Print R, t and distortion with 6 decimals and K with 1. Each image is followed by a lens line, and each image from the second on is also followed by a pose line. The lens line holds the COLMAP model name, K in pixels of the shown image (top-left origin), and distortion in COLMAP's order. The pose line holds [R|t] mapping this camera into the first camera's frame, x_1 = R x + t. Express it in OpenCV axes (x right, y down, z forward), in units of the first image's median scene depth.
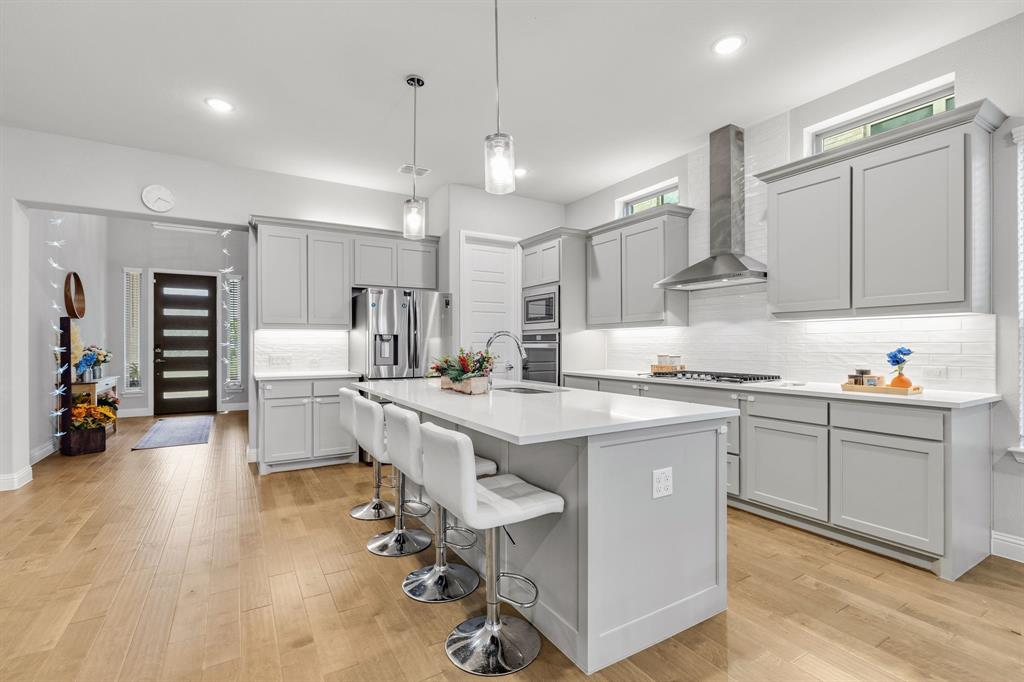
lens RADIAL K [[461.6, 0, 512.0], [0, 461.6, 341.0], [0, 0, 1]] dist [0.000660, 0.000041]
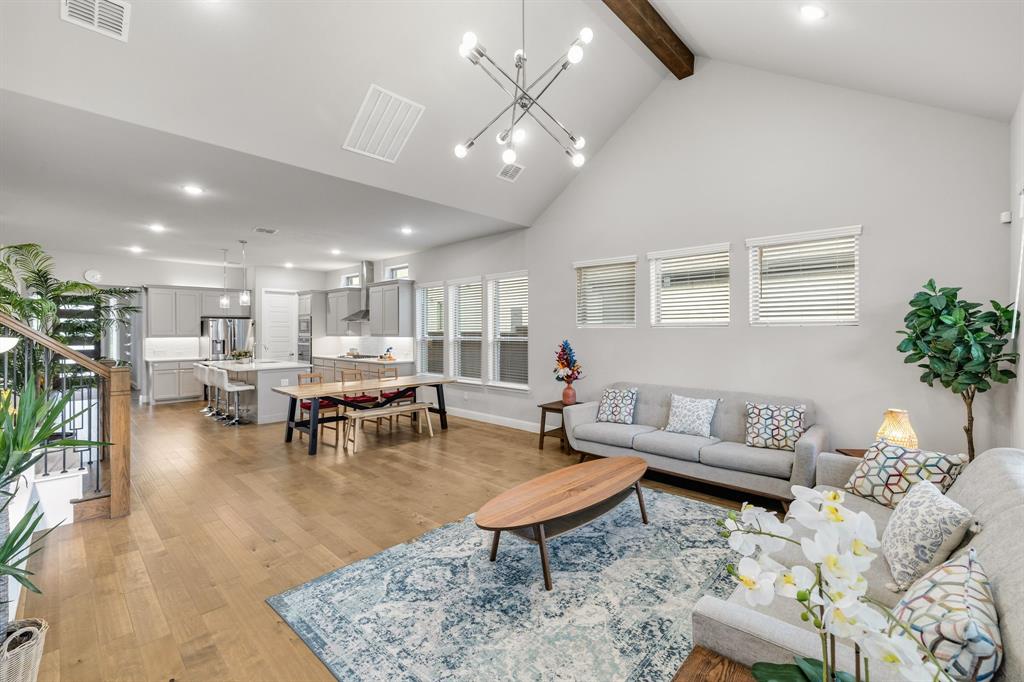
lens RADIAL K [[431.0, 0, 514.0], [0, 431.0, 328.7], [0, 0, 1]] dist [0.000287, -0.000020]
pose [[0.962508, 0.000281, 0.271255, 0.503439], [-0.001432, 0.999991, 0.004045, -0.075952], [-0.271251, -0.004281, 0.962499, -1.299501]]
